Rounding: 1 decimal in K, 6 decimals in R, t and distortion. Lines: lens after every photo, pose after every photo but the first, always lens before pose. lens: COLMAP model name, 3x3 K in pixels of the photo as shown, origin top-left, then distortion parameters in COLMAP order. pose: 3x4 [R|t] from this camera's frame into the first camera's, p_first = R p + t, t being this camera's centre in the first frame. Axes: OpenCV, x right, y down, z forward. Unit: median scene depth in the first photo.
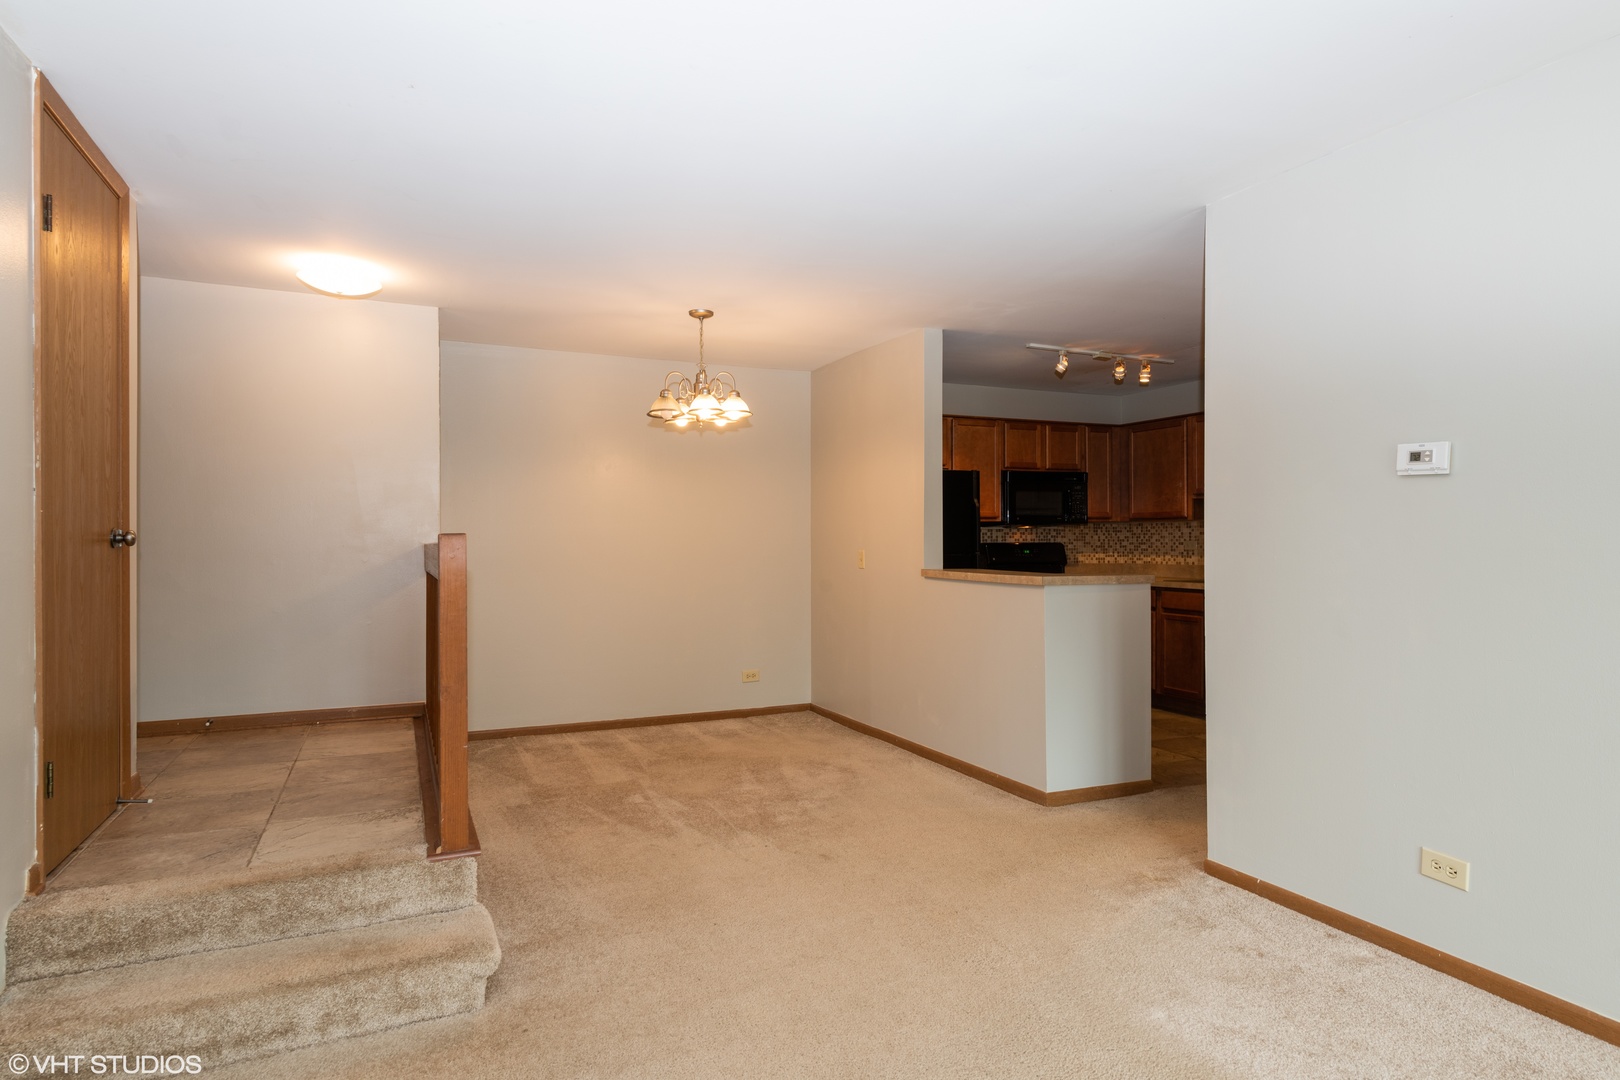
lens RADIAL K [[934.4, 0, 810.5], [0, 934.4, 545.0], [0, 0, 1]] dist [-0.001299, -0.000086]
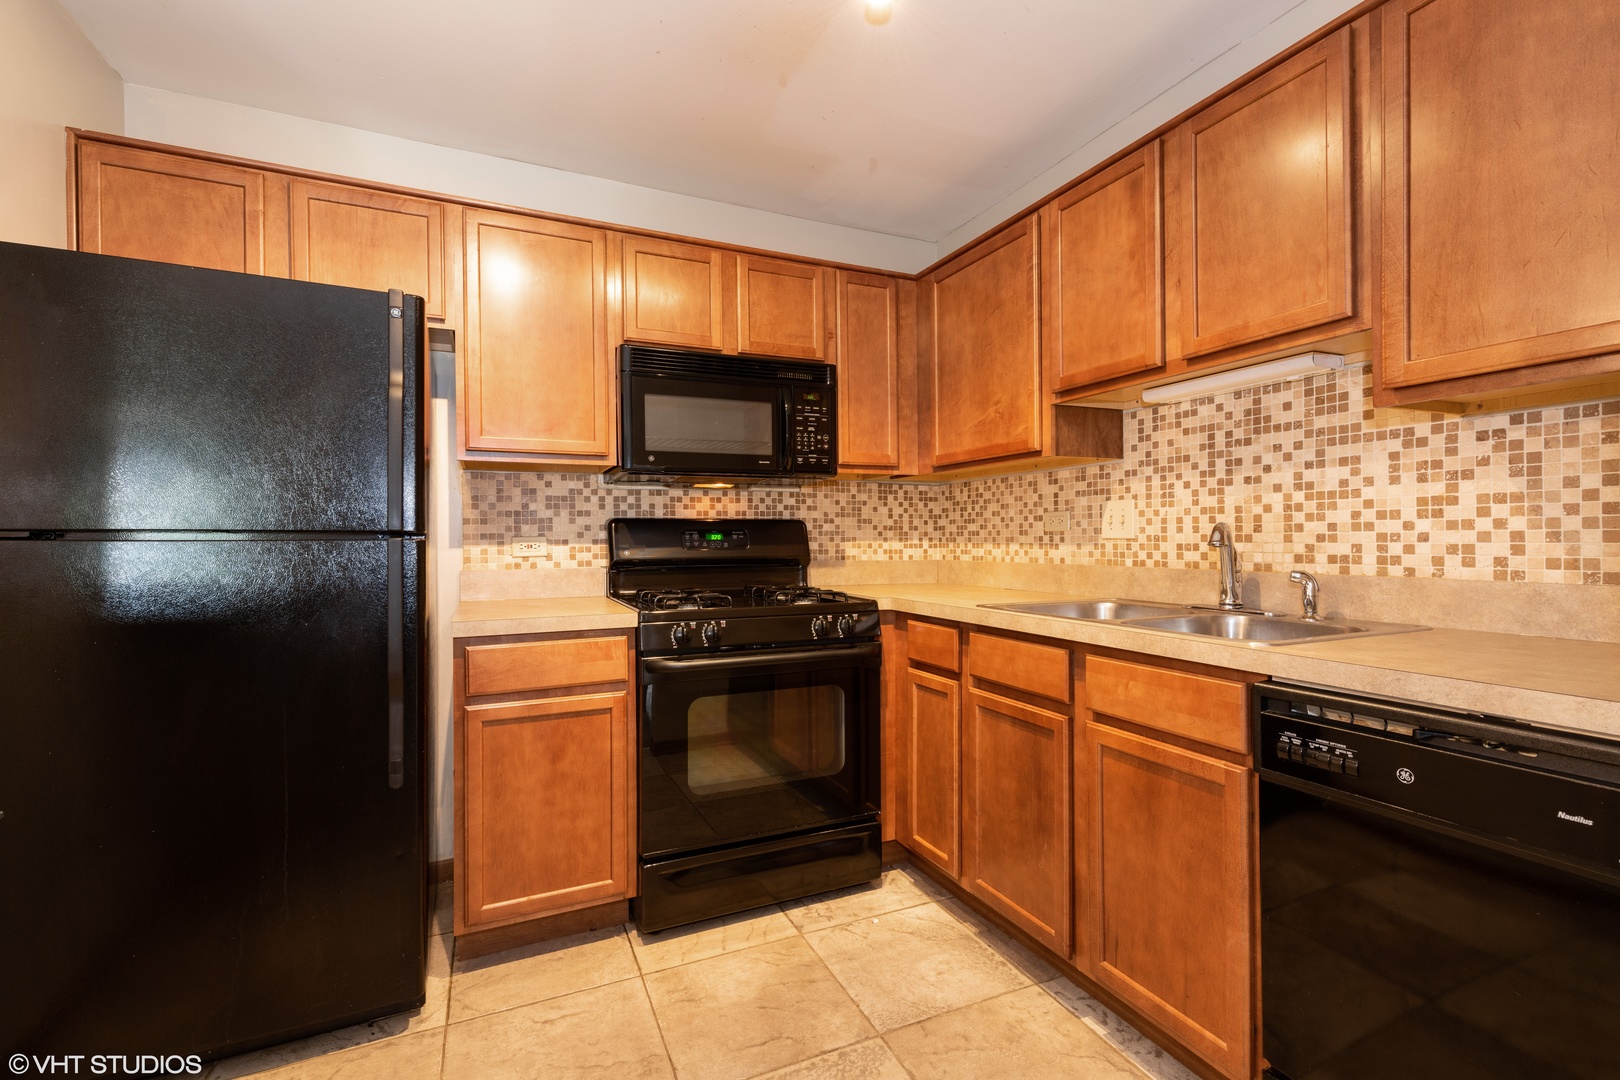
lens RADIAL K [[732.3, 0, 809.1], [0, 732.3, 537.1], [0, 0, 1]] dist [0.011981, -0.001745]
pose [[0.999999, -0.001462, 0.000669, 0.274944], [0.001465, 0.999987, -0.004853, 0.009067], [-0.000662, 0.004854, 0.999988, 0.618286]]
